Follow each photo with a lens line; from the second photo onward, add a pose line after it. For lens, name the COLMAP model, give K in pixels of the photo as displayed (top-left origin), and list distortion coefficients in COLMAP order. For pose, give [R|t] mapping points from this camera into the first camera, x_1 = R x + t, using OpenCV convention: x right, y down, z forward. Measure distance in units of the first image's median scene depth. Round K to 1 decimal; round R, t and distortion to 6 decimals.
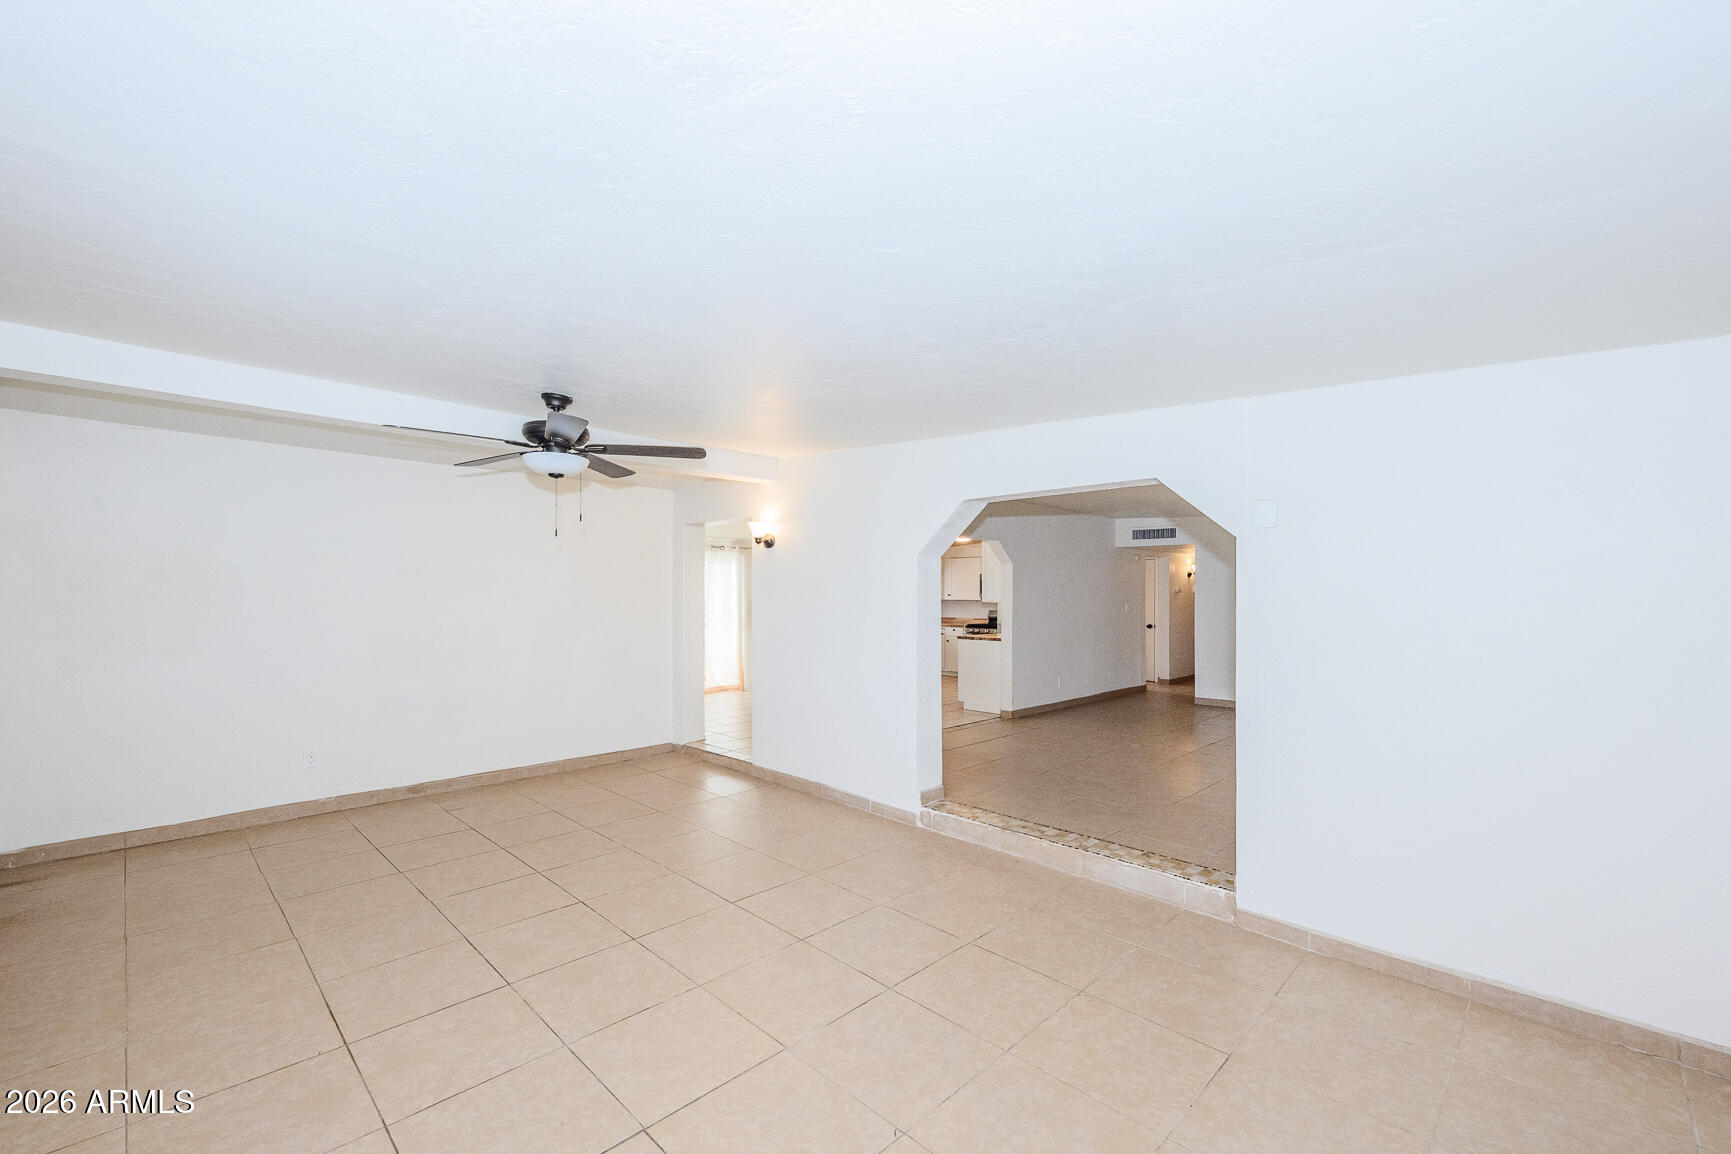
lens RADIAL K [[723.7, 0, 862.4], [0, 723.7, 595.6], [0, 0, 1]] dist [0.010964, -0.000233]
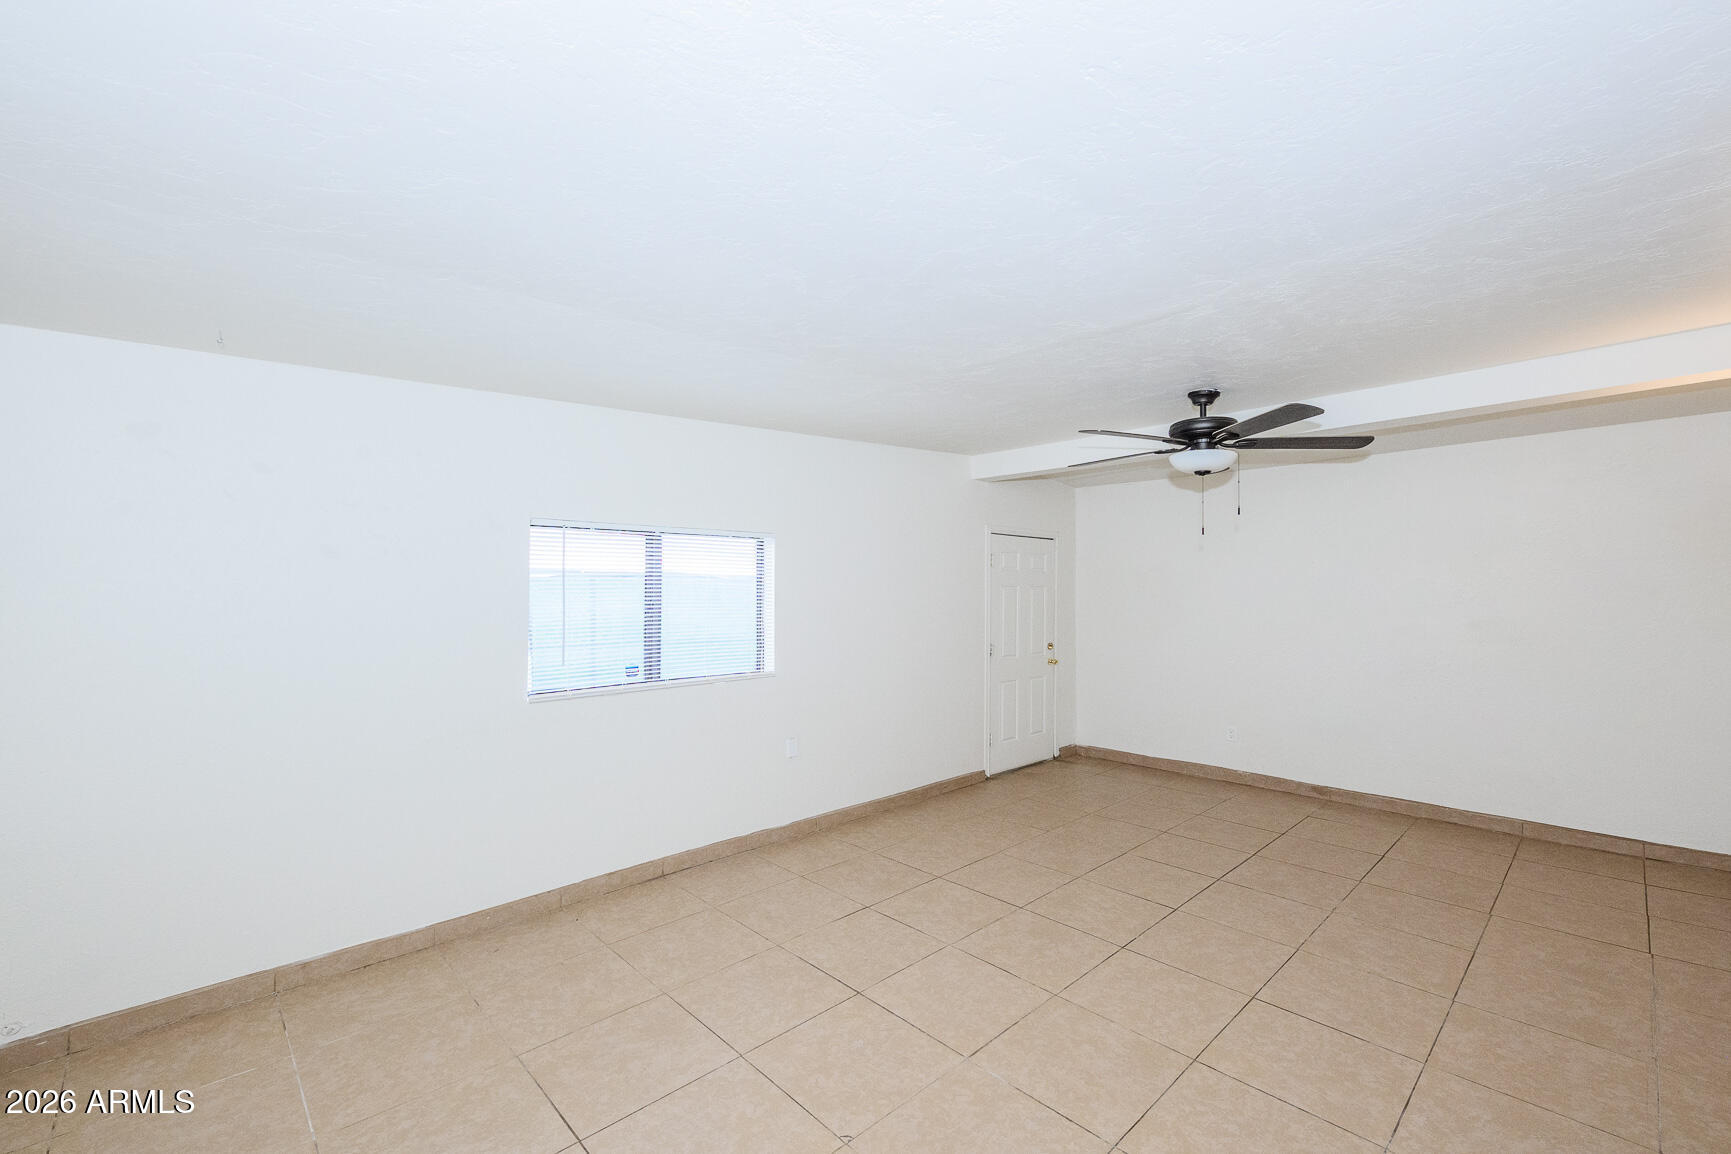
lens RADIAL K [[714.2, 0, 855.5], [0, 714.2, 569.3], [0, 0, 1]] dist [0.013549, -0.000139]
pose [[-0.036584, -0.034795, -0.998725, 0.564476], [-0.003854, 0.999391, -0.034677, 0.001094], [0.999323, 0.002580, -0.036696, 0.562850]]
